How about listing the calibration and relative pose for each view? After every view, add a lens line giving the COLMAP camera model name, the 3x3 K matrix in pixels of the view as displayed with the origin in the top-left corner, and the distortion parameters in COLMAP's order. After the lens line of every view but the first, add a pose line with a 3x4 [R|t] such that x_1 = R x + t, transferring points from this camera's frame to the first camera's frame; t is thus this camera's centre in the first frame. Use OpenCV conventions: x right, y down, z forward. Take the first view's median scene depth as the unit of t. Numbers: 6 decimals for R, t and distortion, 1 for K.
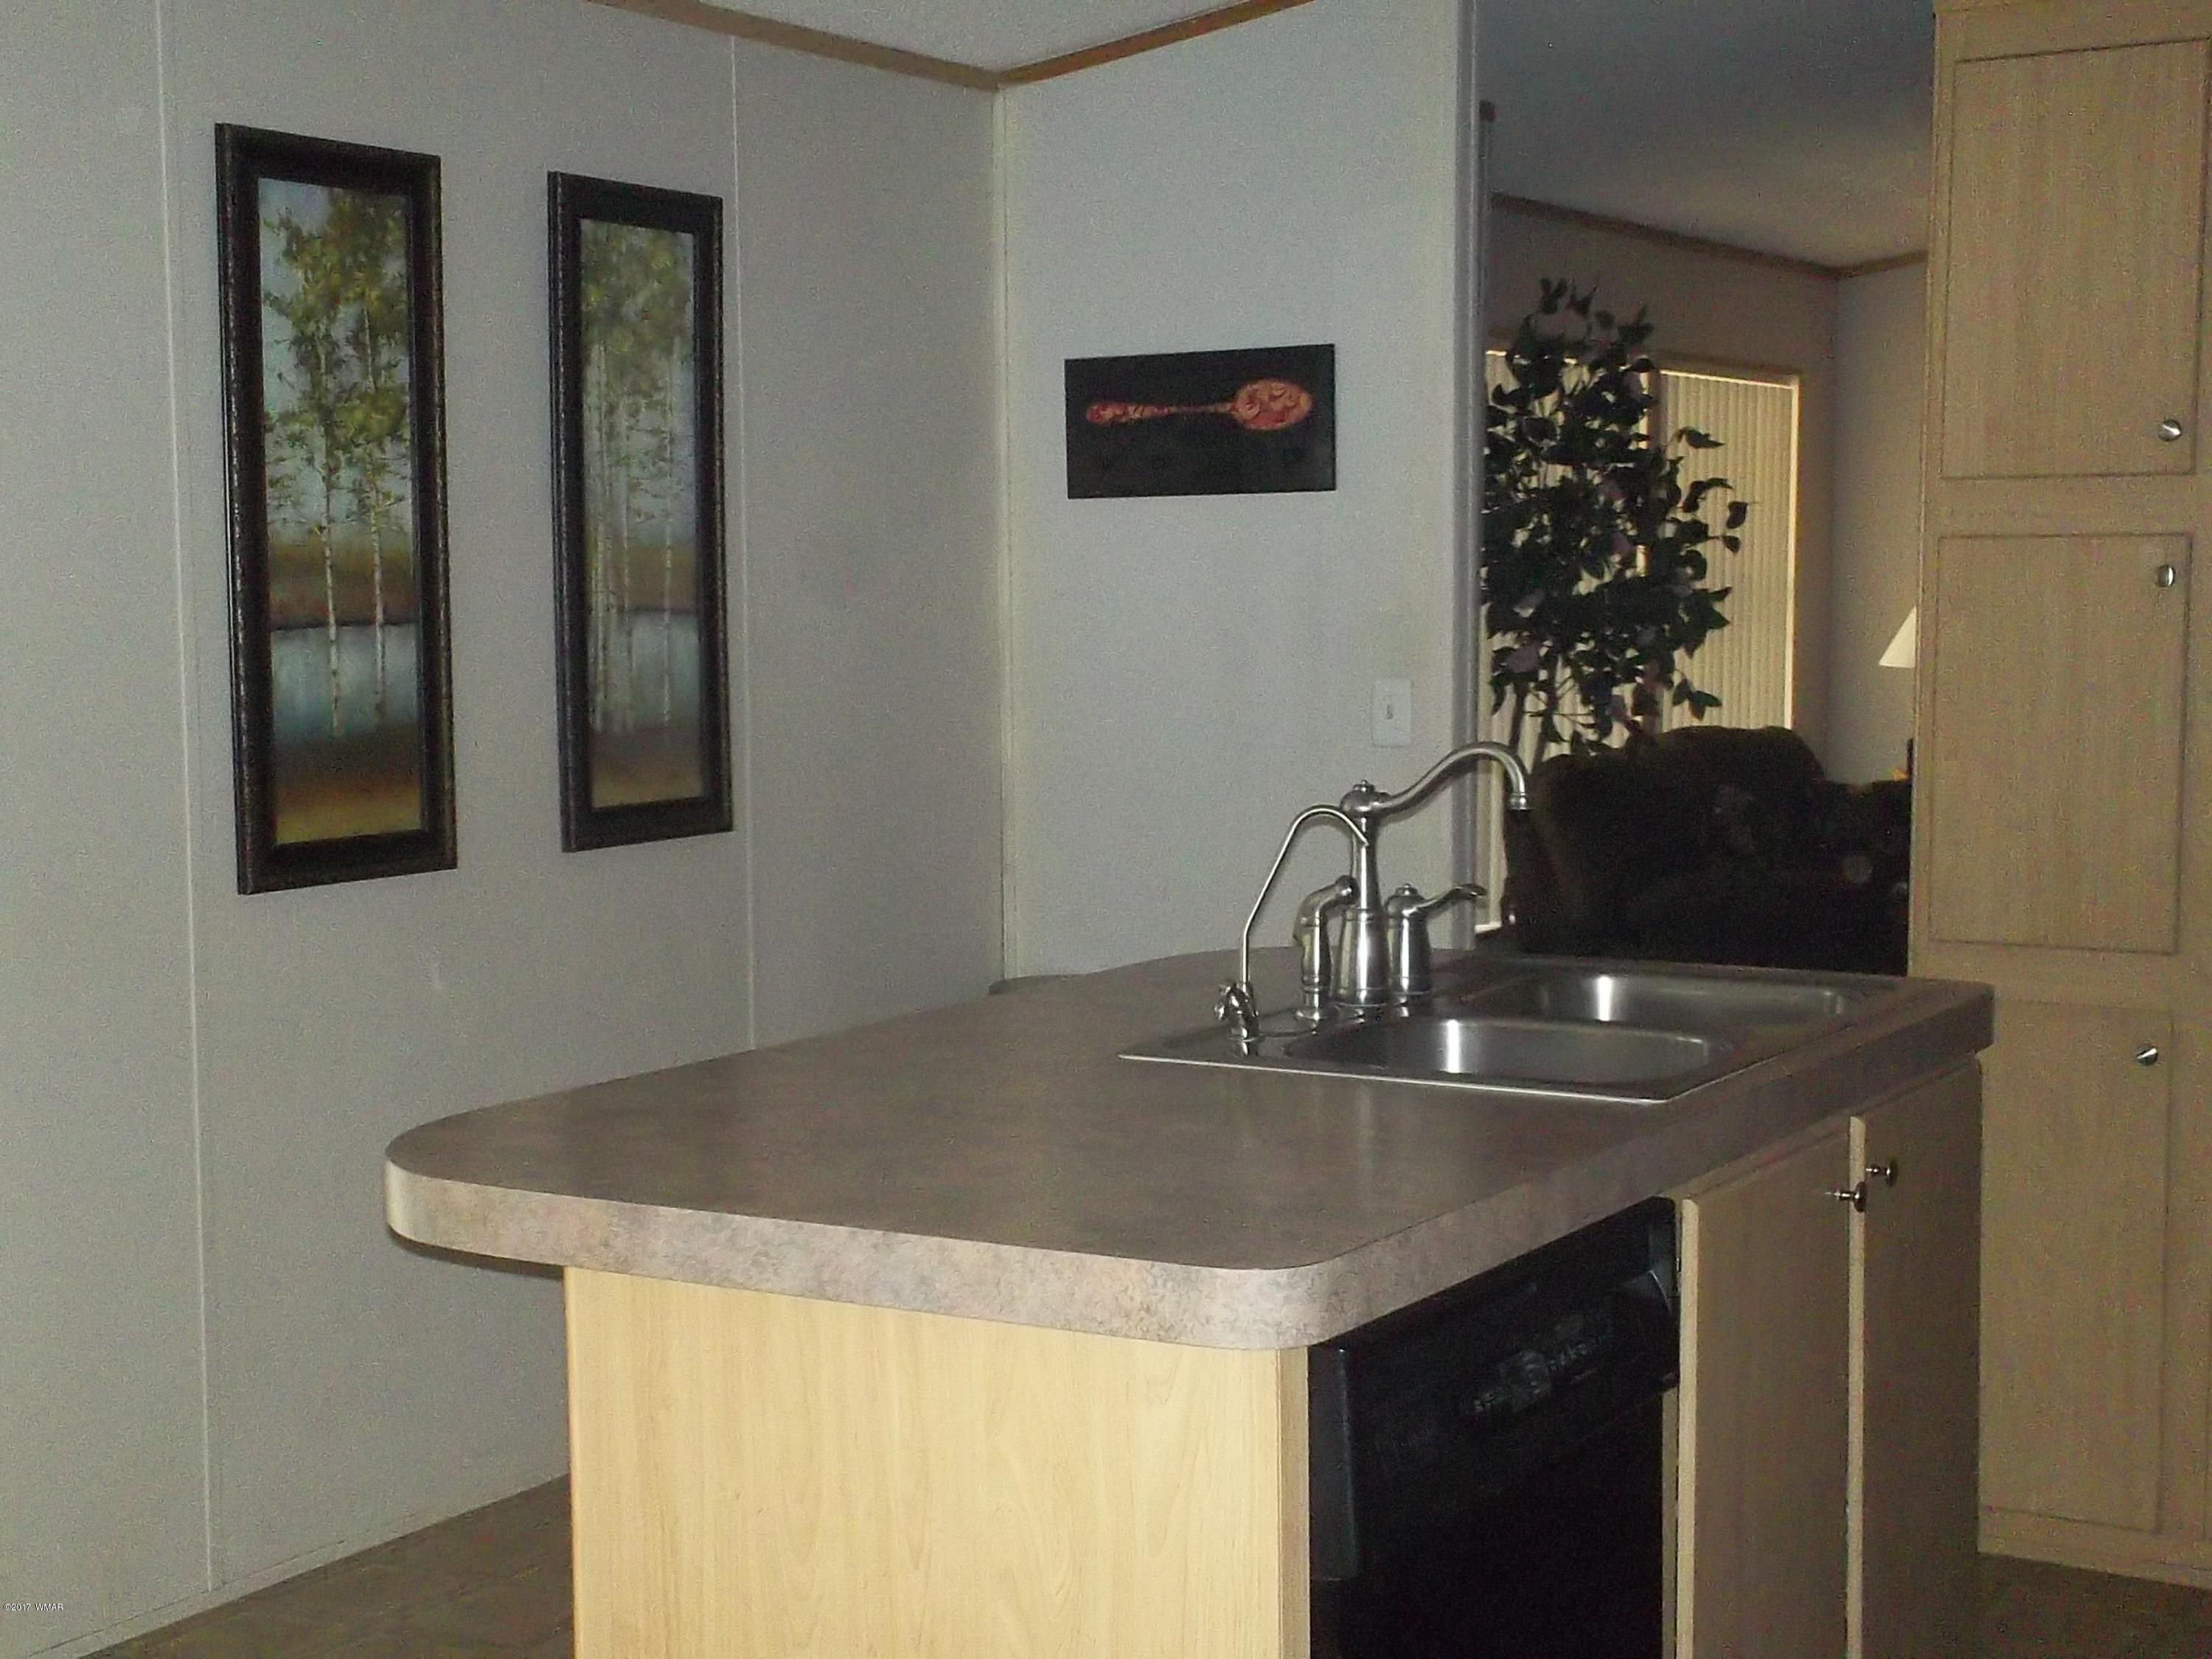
lens RADIAL K [[3086.8, 0, 1109.0], [0, 3086.8, 828.7], [0, 0, 1]] dist [0.041094, 0.000000]
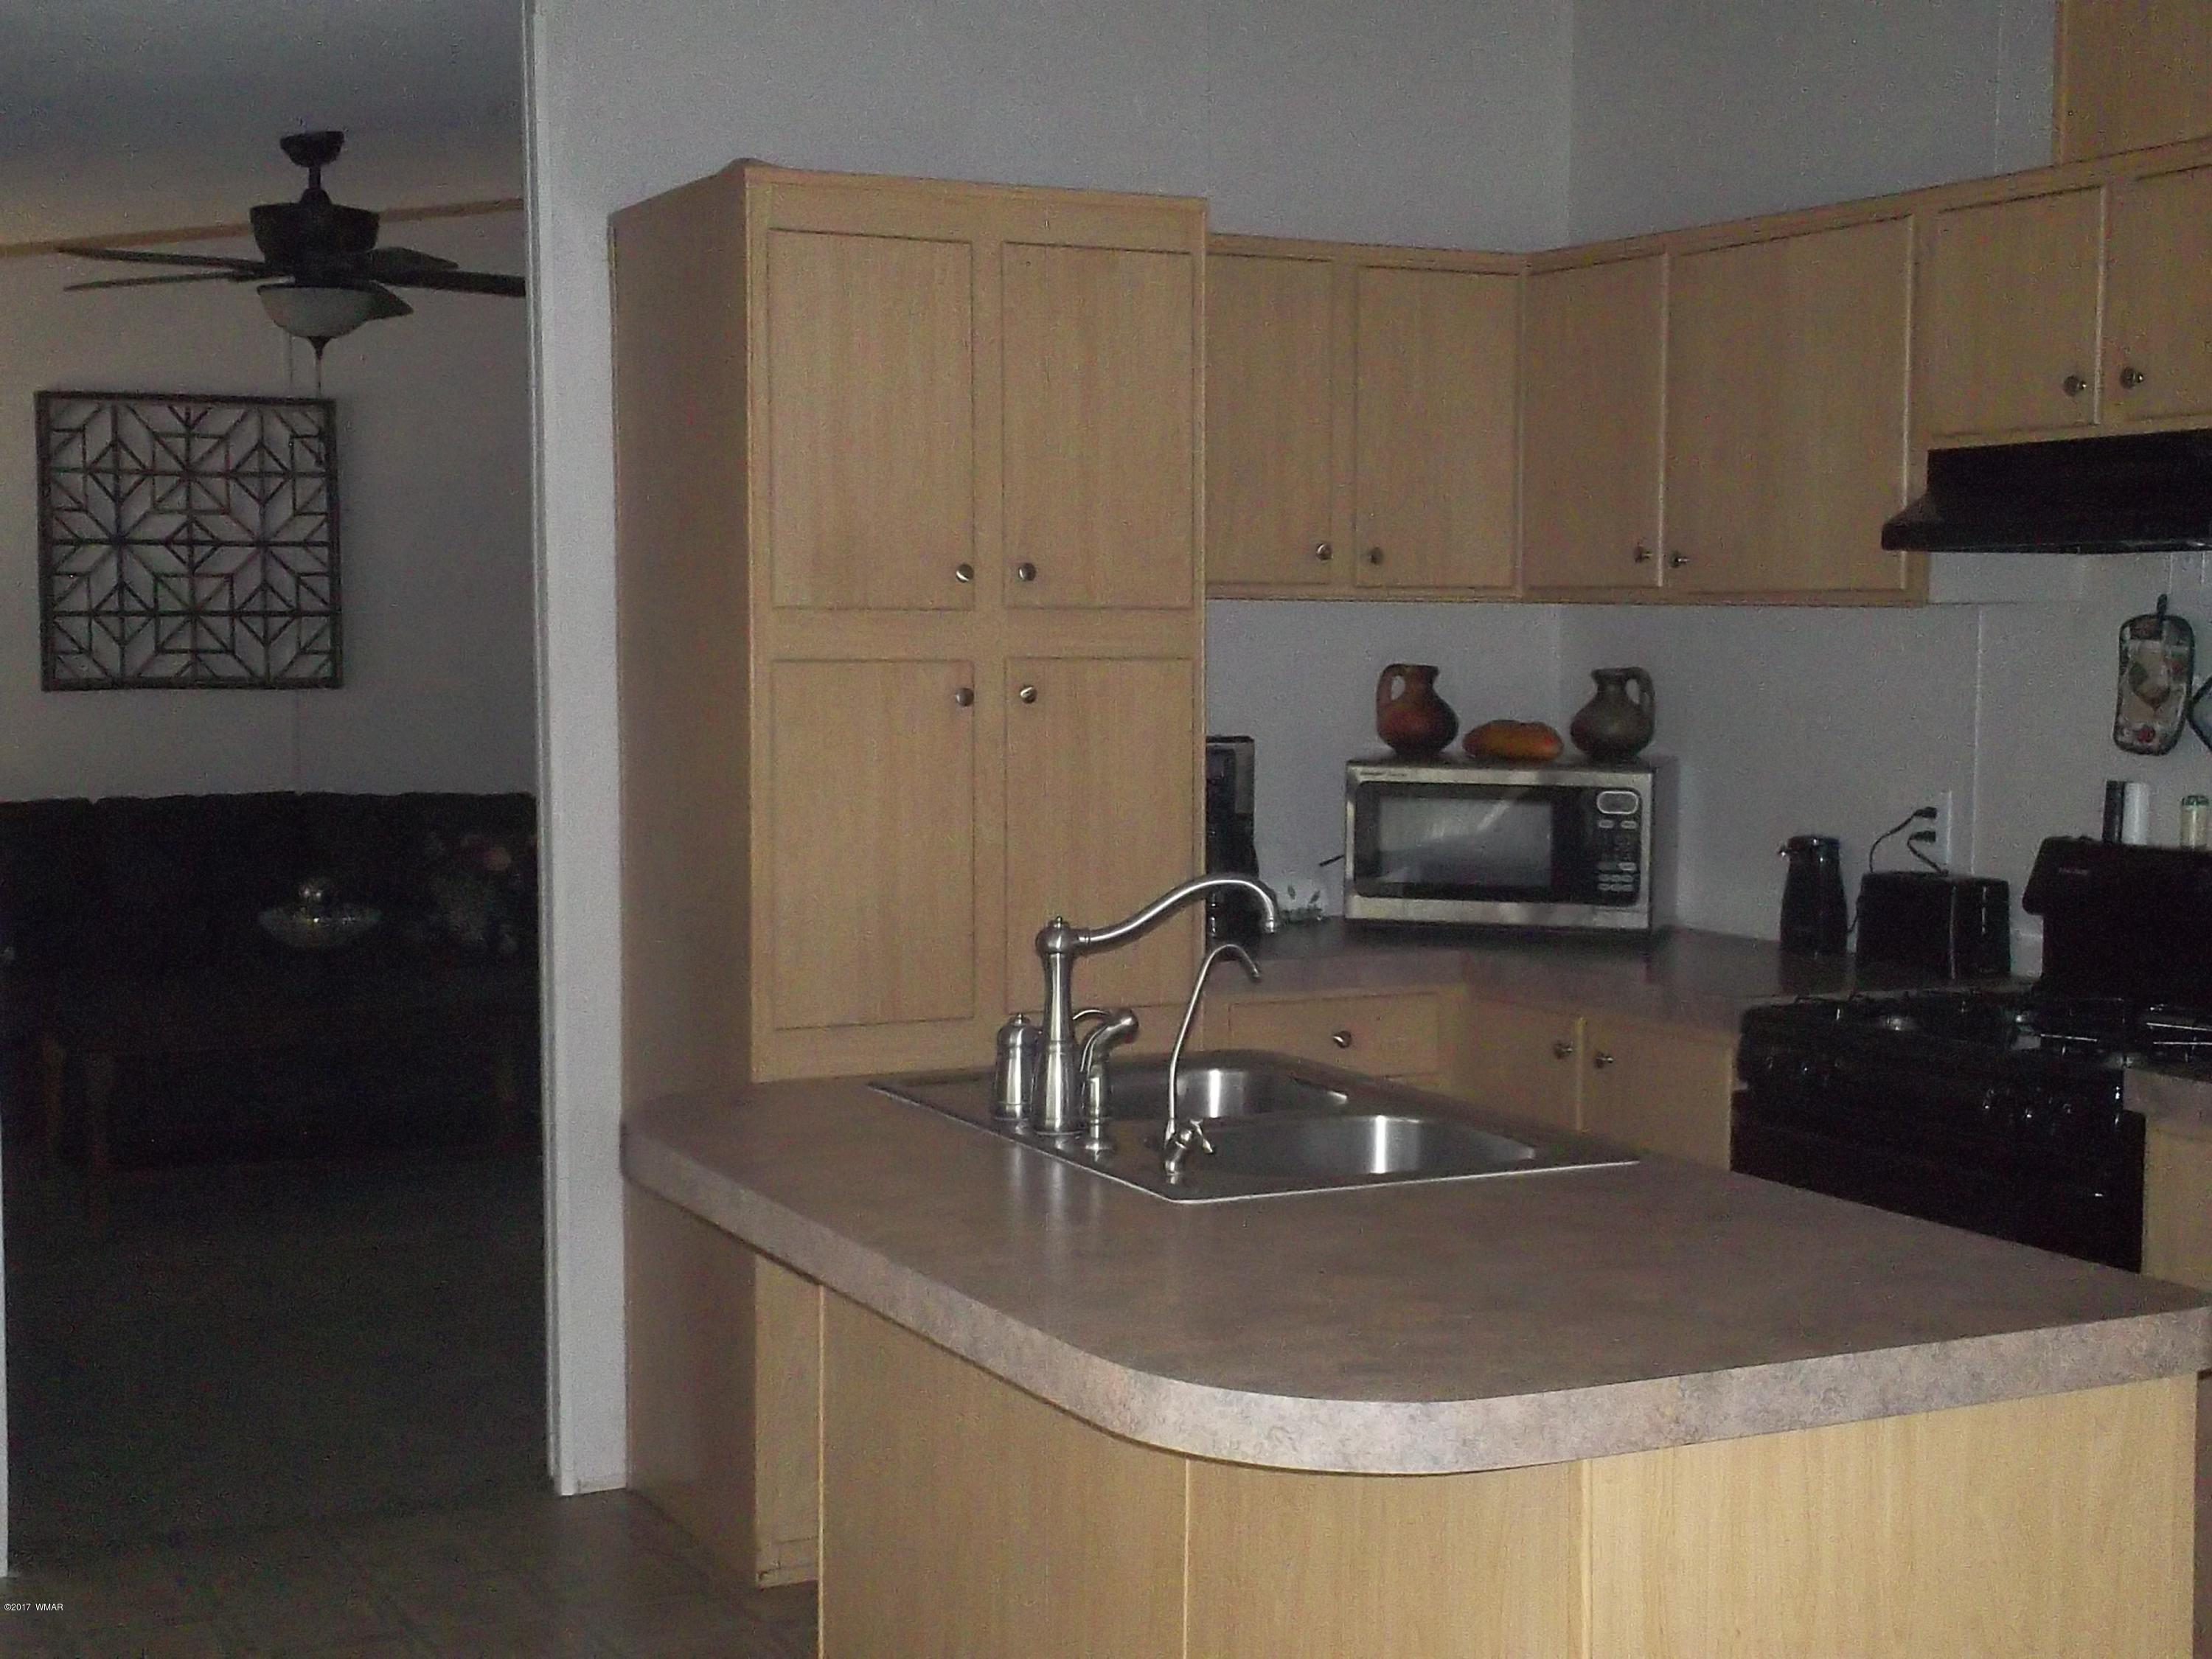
lens RADIAL K [[3086.8, 0, 1085.4], [0, 3086.8, 827.9], [0, 0, 1]] dist [0.041094, 0.000000]
pose [[0.563330, -0.048176, 0.824826, -1.074870], [0.061987, 0.997949, 0.015952, -0.086184], [-0.823903, 0.042142, 0.565161, 0.560645]]
